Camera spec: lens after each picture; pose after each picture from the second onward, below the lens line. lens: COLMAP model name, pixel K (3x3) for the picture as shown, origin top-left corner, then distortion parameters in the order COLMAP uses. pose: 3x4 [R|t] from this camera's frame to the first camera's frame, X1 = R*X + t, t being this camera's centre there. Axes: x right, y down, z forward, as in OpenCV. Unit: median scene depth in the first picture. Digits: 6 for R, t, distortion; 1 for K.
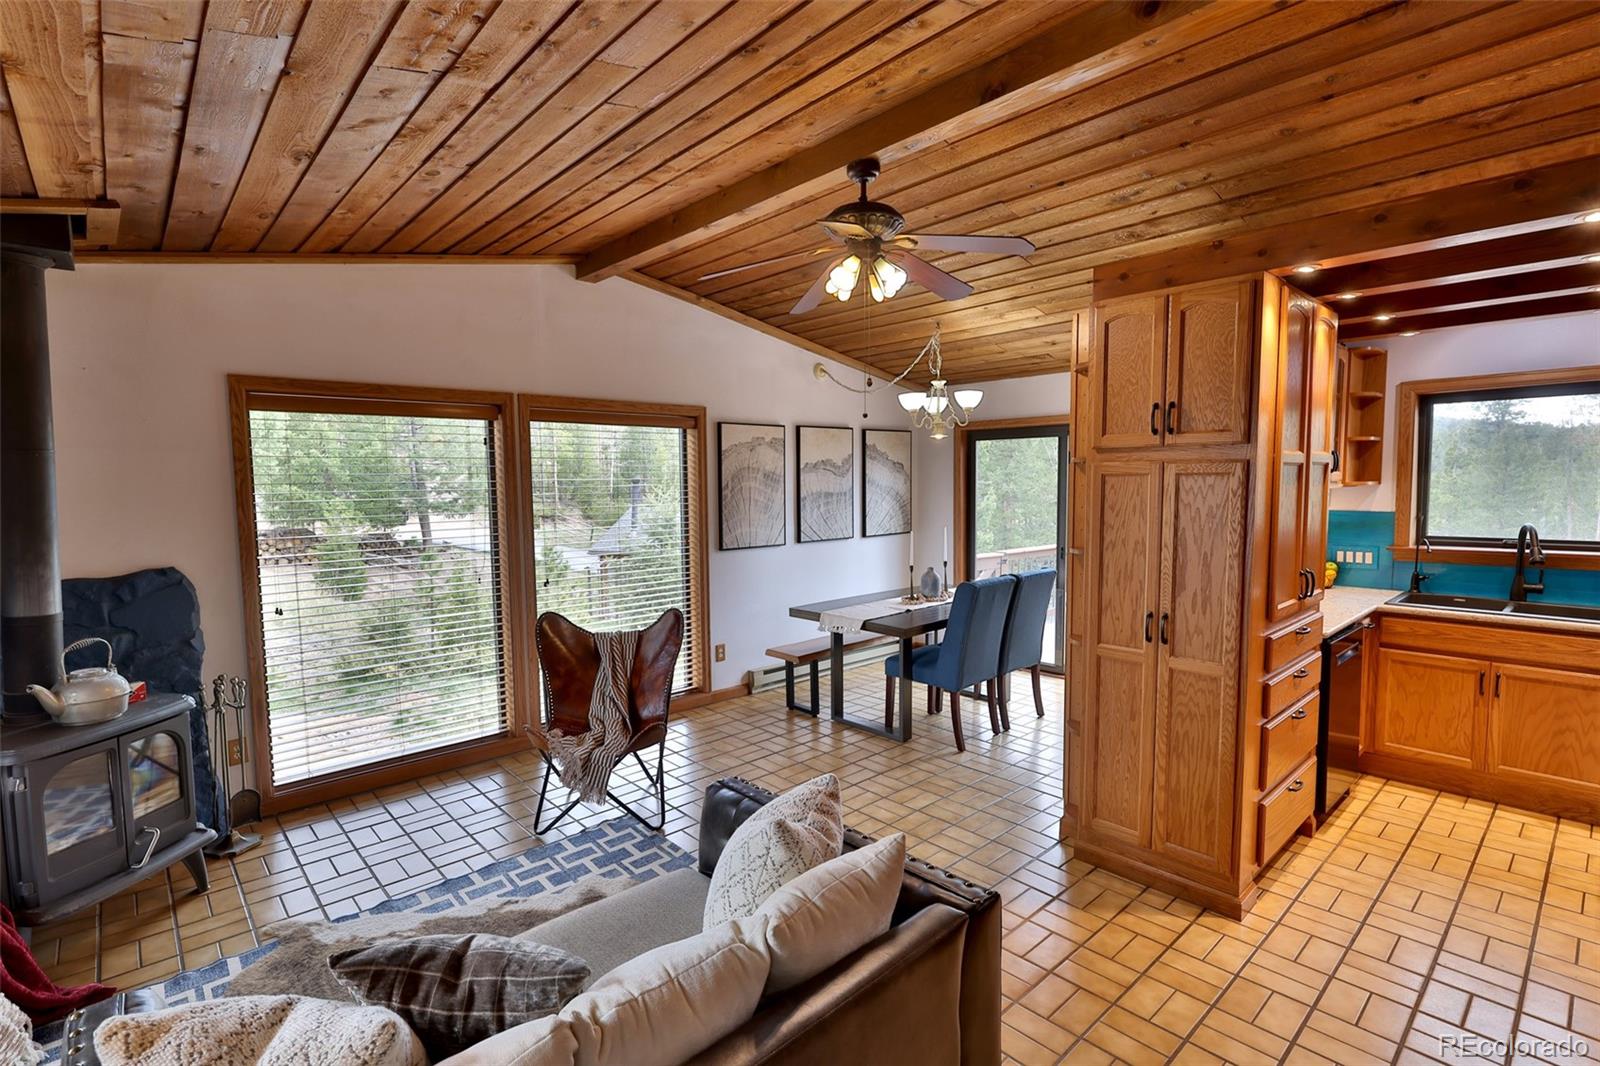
lens RADIAL K [[750.3, 0, 795.6], [0, 750.3, 539.8], [0, 0, 1]] dist [0.001173, 0.000220]
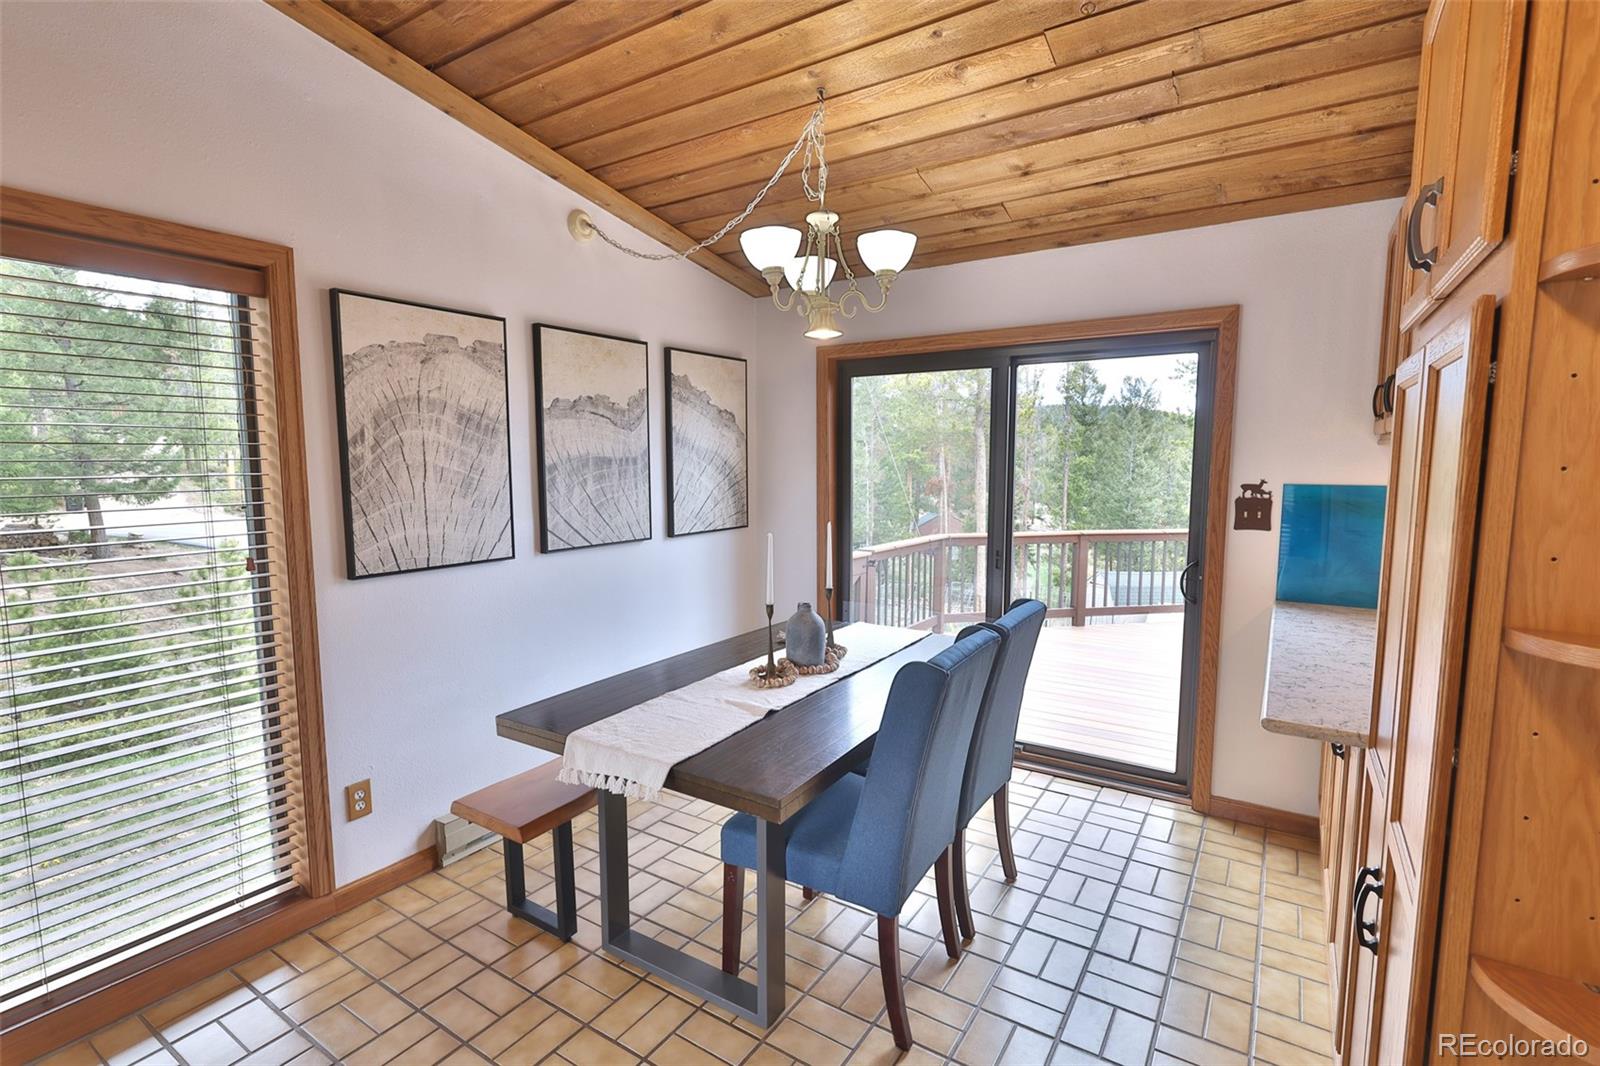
lens RADIAL K [[750.3, 0, 788.7], [0, 750.3, 535.1], [0, 0, 1]] dist [0.001173, 0.000220]
pose [[0.970006, -0.016065, 0.242549, 0.059237], [0.011802, 0.999749, 0.019018, -0.022145], [-0.242794, -0.015585, 0.969953, 0.624821]]
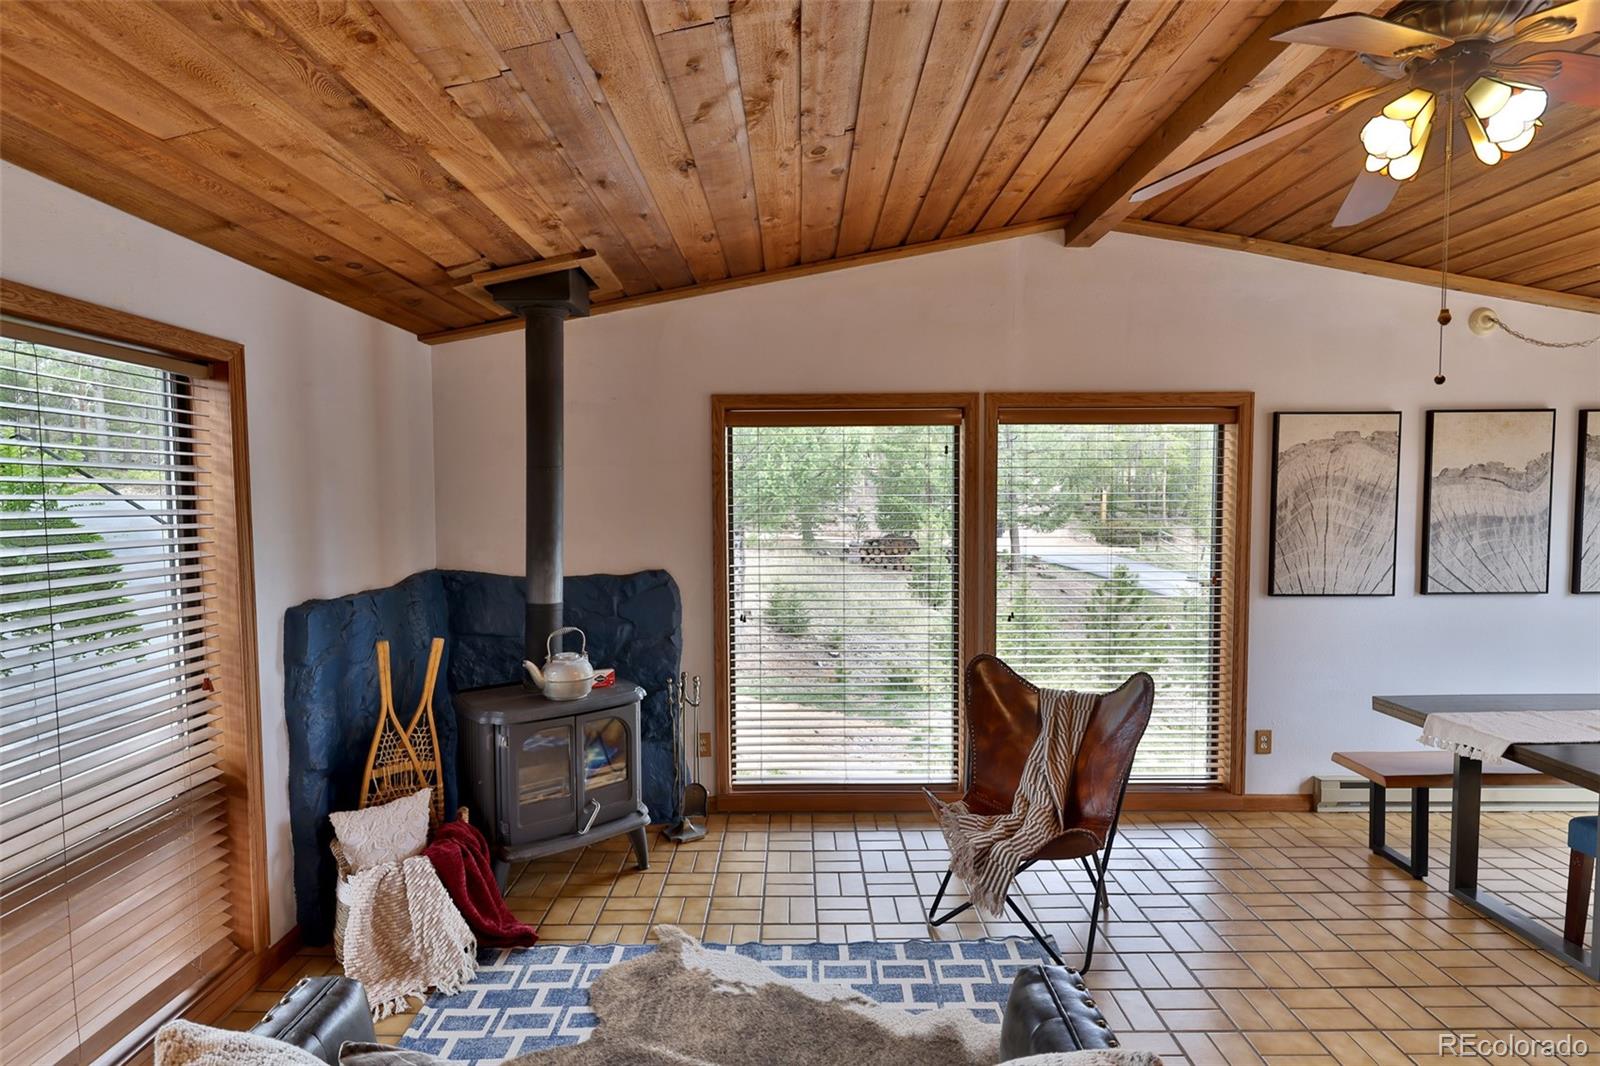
lens RADIAL K [[814.0, 0, 798.3], [0, 814.0, 537.9], [0, 0, 1]] dist [0.003560, -0.001500]
pose [[0.738499, 0.042383, -0.672921, 0.105264], [-0.058328, 0.998297, -0.001137, -0.016336], [0.671727, 0.040090, 0.739713, 0.177627]]
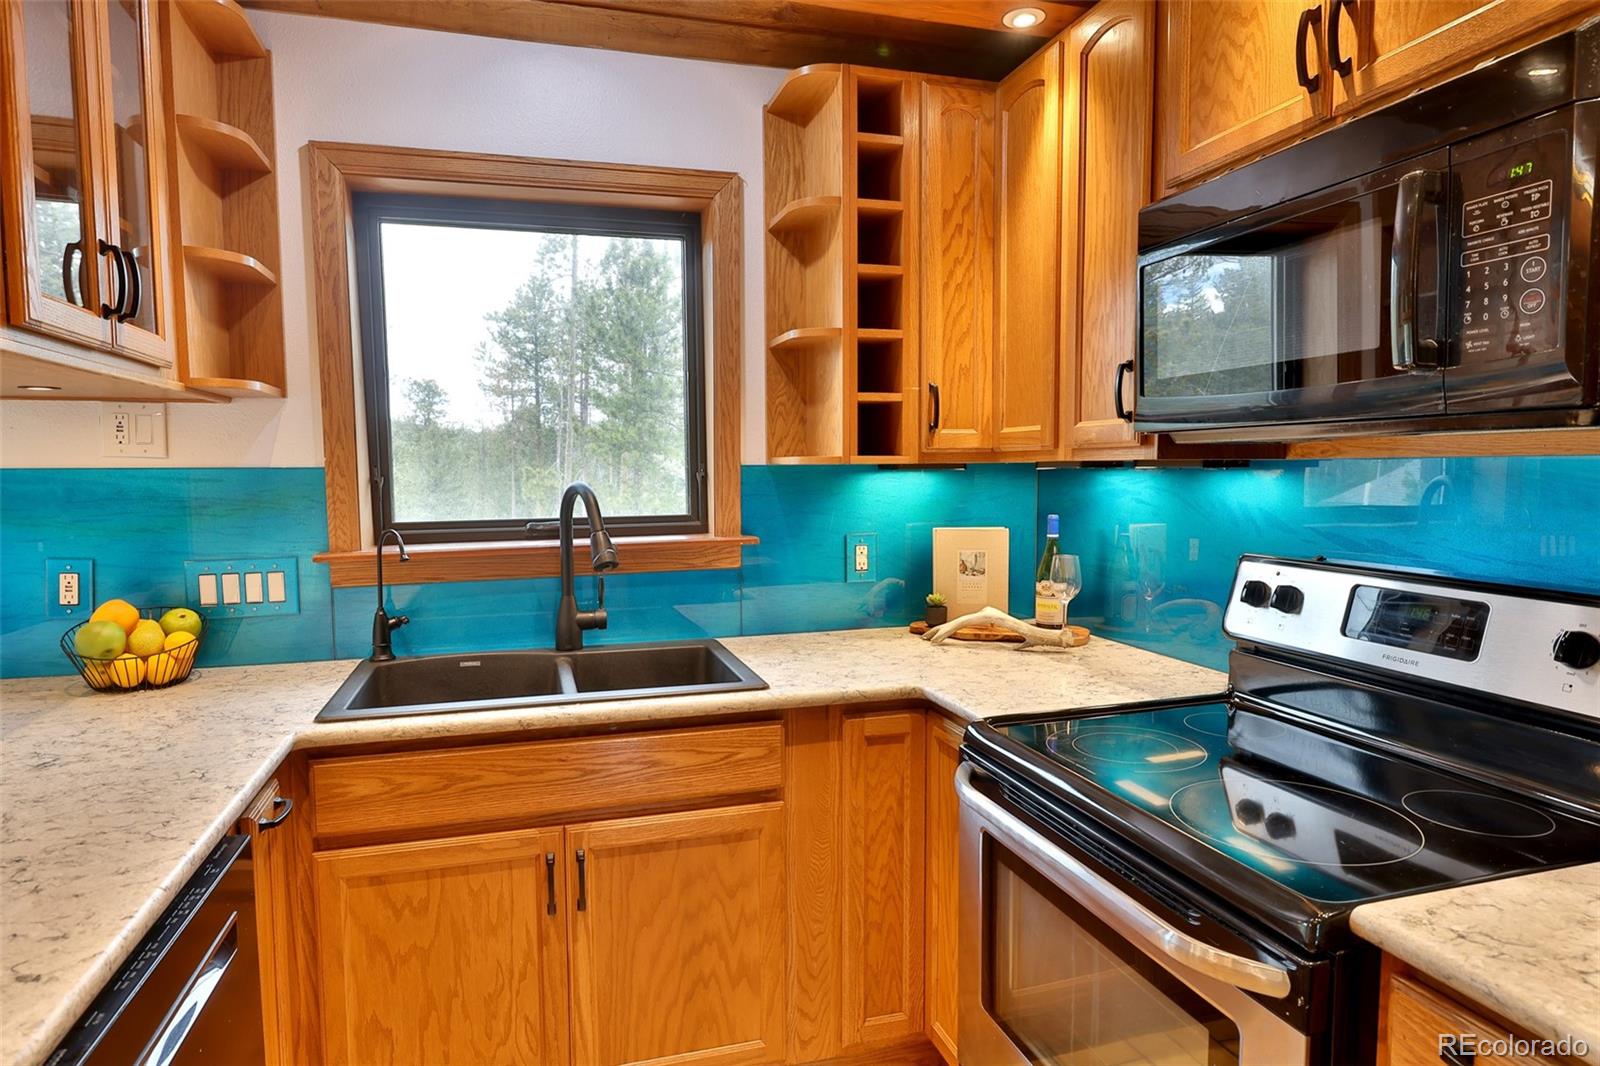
lens RADIAL K [[961.7, 0, 813.0], [0, 961.7, 532.9], [0, 0, 1]] dist [0.000605, 0.000634]
pose [[0.427477, -0.053077, 0.902467, 0.452500], [0.075187, 0.996904, 0.023017, 0.005828], [-0.900894, 0.058015, 0.430144, 0.556118]]
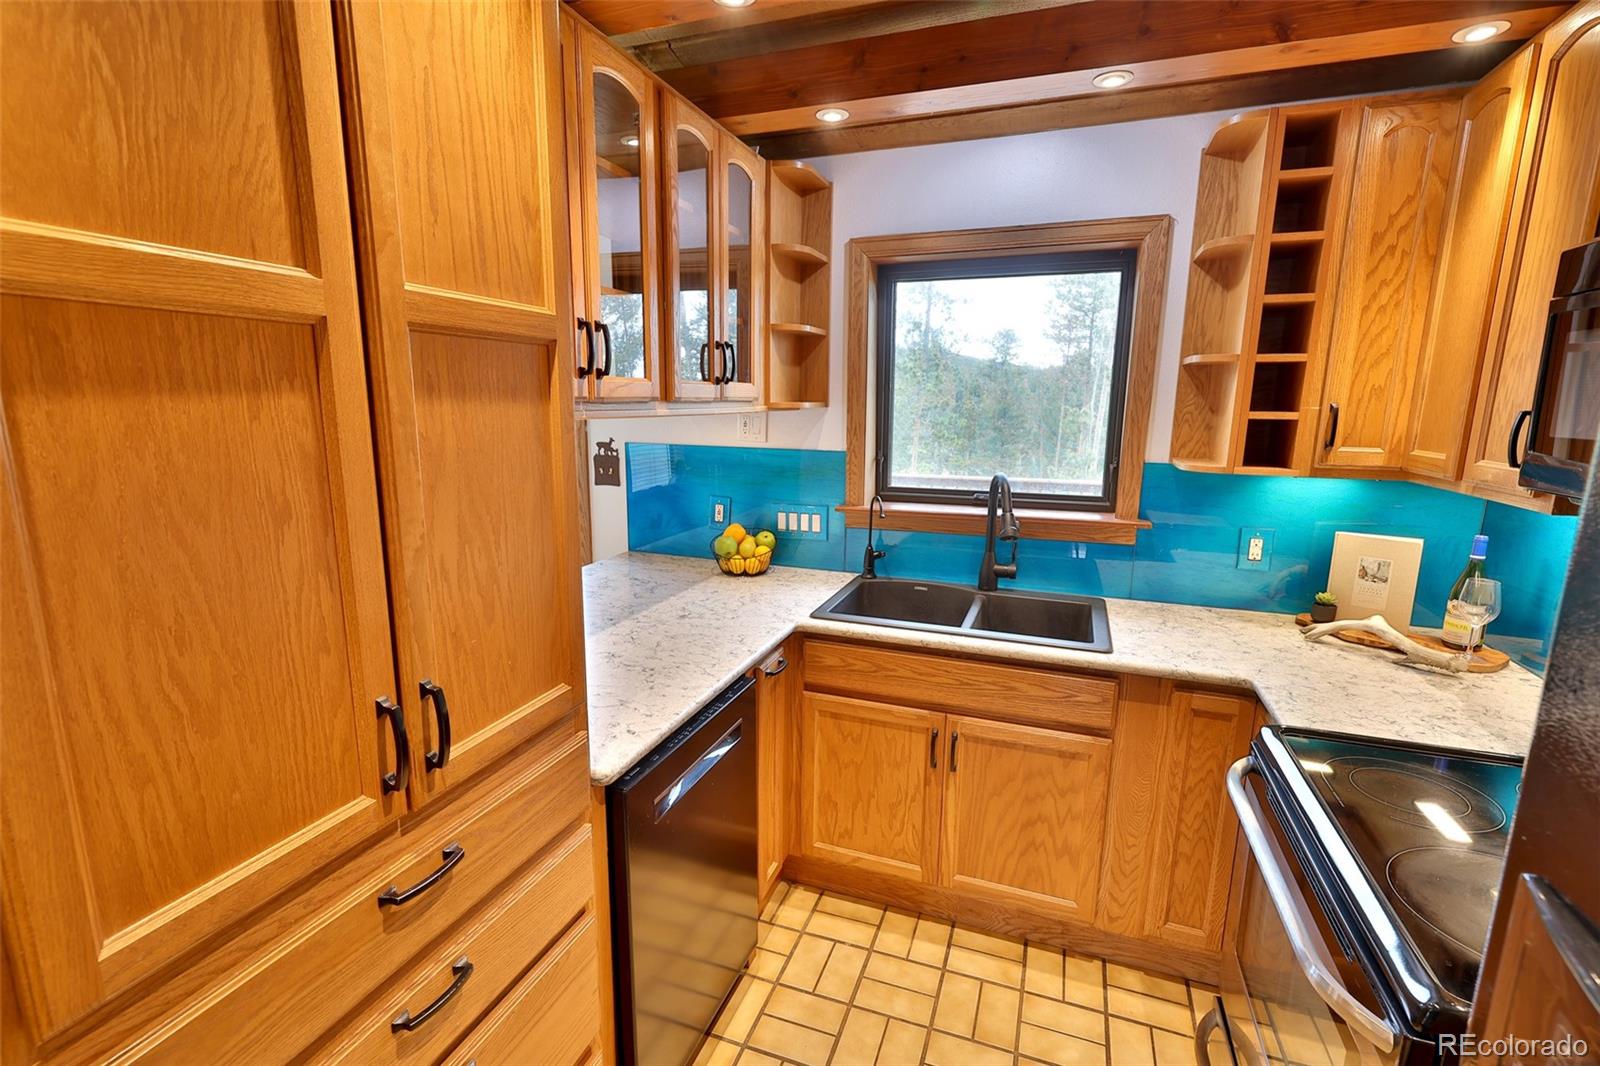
lens RADIAL K [[750.3, 0, 781.2], [0, 750.3, 539.4], [0, 0, 1]] dist [0.001173, 0.000220]
pose [[0.893251, -0.063385, 0.445068, 0.472105], [0.015376, 0.993739, 0.110664, -0.035048], [-0.449296, -0.092007, 0.888633, 0.463999]]
